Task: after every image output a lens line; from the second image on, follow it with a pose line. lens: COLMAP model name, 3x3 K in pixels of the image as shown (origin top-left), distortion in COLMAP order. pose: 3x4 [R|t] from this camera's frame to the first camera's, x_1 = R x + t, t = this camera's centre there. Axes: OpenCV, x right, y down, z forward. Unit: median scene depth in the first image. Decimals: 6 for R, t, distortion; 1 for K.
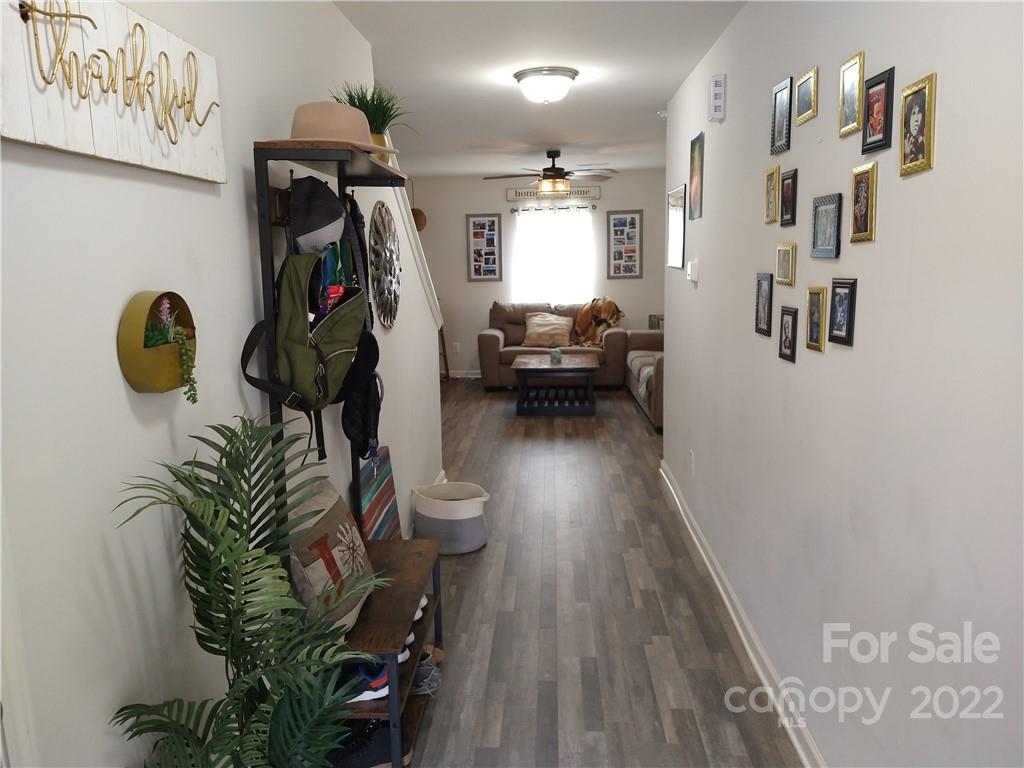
lens RADIAL K [[748.9, 0, 524.1], [0, 748.9, 375.6], [0, 0, 1]] dist [0.097138, -0.129075]
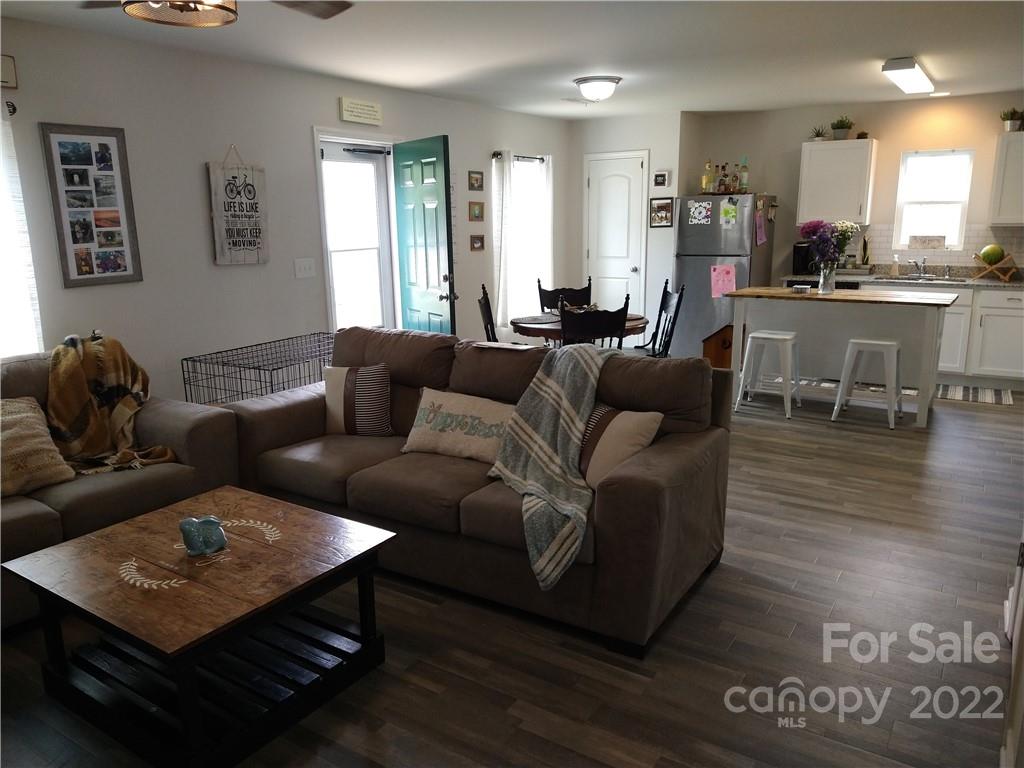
lens RADIAL K [[748.9, 0, 508.9], [0, 748.9, 385.5], [0, 0, 1]] dist [0.097138, -0.129075]
pose [[0.513598, -0.175857, 0.839816, -0.129349], [0.143729, 0.982575, 0.117852, -0.090245], [-0.845907, 0.060178, 0.529924, 0.571527]]
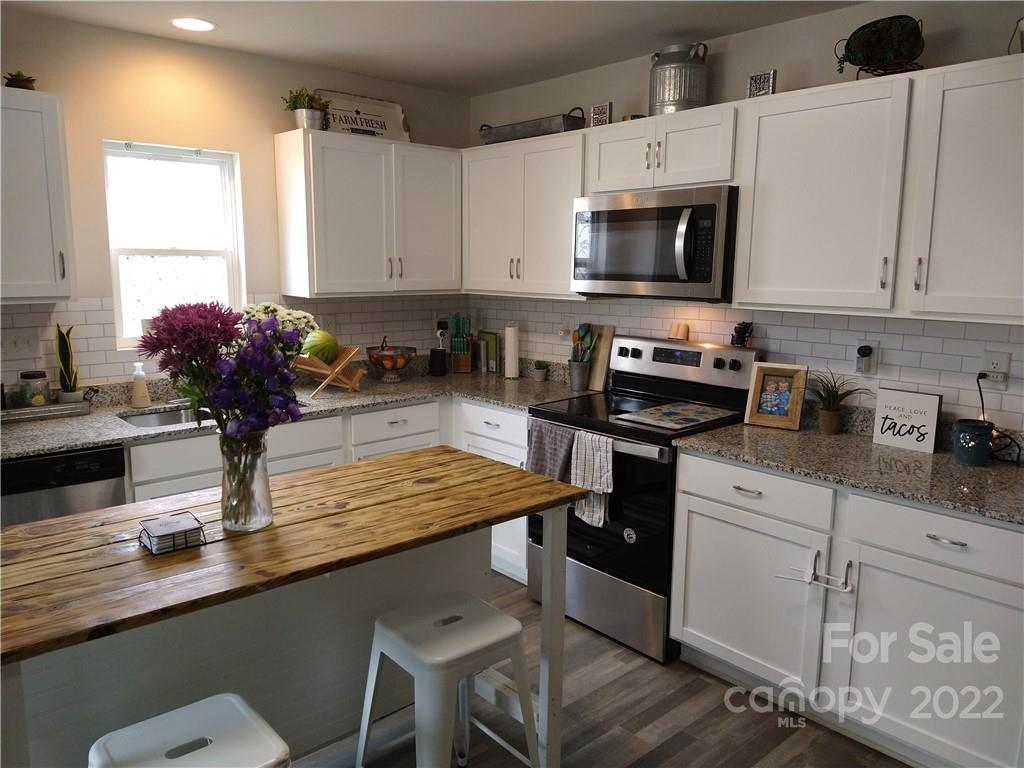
lens RADIAL K [[748.9, 0, 512.3], [0, 748.9, 385.4], [0, 0, 1]] dist [0.097138, -0.129075]
pose [[-0.698873, -0.099124, 0.708344, 0.375912], [0.126140, 0.957746, 0.258479, -0.133213], [-0.704035, 0.269995, -0.656839, 0.757194]]
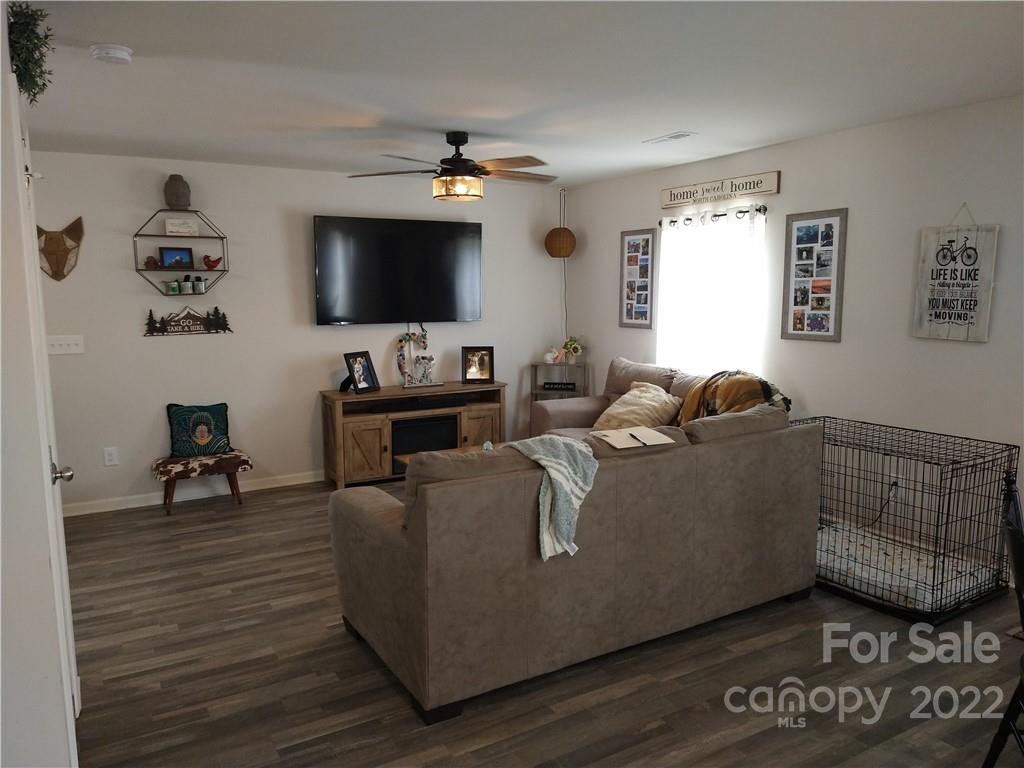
lens RADIAL K [[748.9, 0, 516.6], [0, 748.9, 377.1], [0, 0, 1]] dist [0.097138, -0.129075]
pose [[0.539576, 0.122175, -0.833025, 0.470698], [-0.144801, 0.988139, 0.051132, -0.101943], [0.829392, 0.093033, 0.550867, 0.543777]]
